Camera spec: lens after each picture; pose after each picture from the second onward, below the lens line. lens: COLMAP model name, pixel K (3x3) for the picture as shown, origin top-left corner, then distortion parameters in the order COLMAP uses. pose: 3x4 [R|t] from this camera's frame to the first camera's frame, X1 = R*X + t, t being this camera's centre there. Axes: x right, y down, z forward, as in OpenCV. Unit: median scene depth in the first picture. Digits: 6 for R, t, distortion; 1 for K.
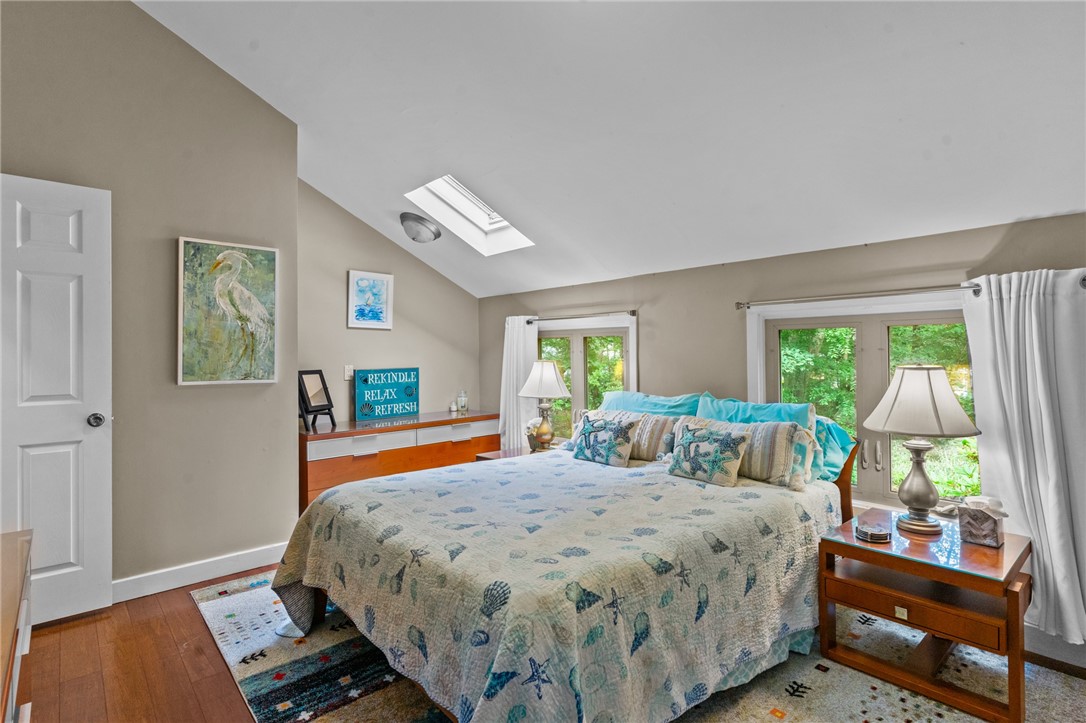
lens RADIAL K [[530.6, 0, 562.0], [0, 530.6, 350.5], [0, 0, 1]] dist [0.005019, 0.000398]
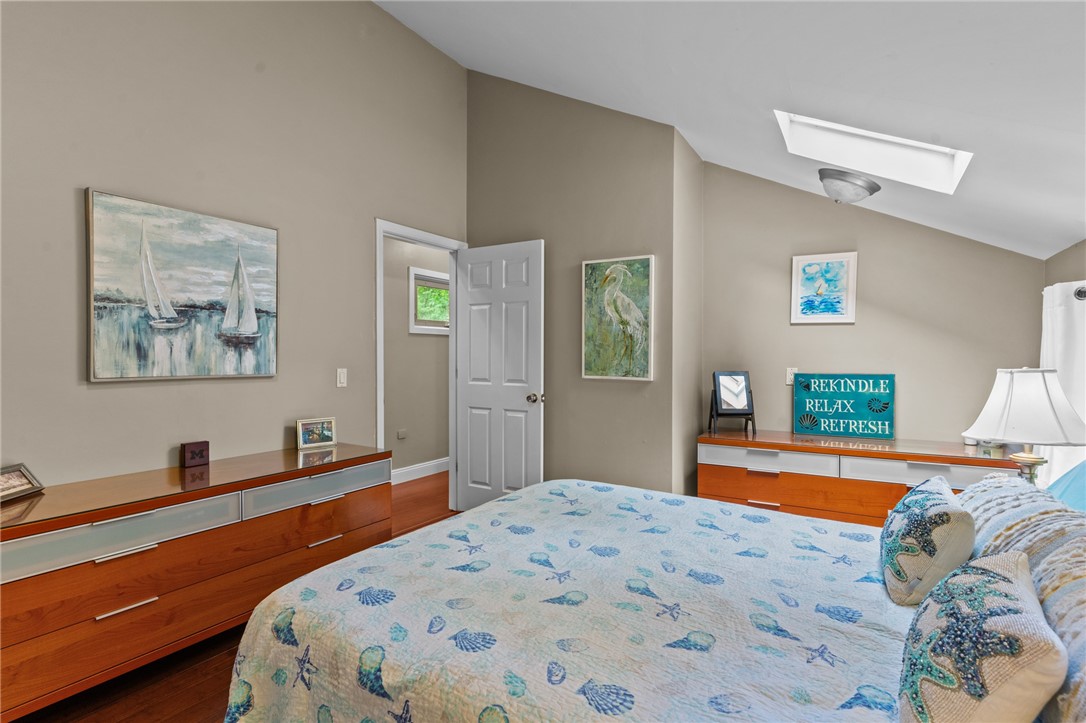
lens RADIAL K [[530.6, 0, 542.2], [0, 530.6, 358.9], [0, 0, 1]] dist [0.005019, 0.000398]
pose [[0.258268, 0.014655, -0.965962, 0.438414], [0.001319, 0.999879, 0.015522, -0.000479], [0.966072, -0.005283, 0.258218, 0.518371]]
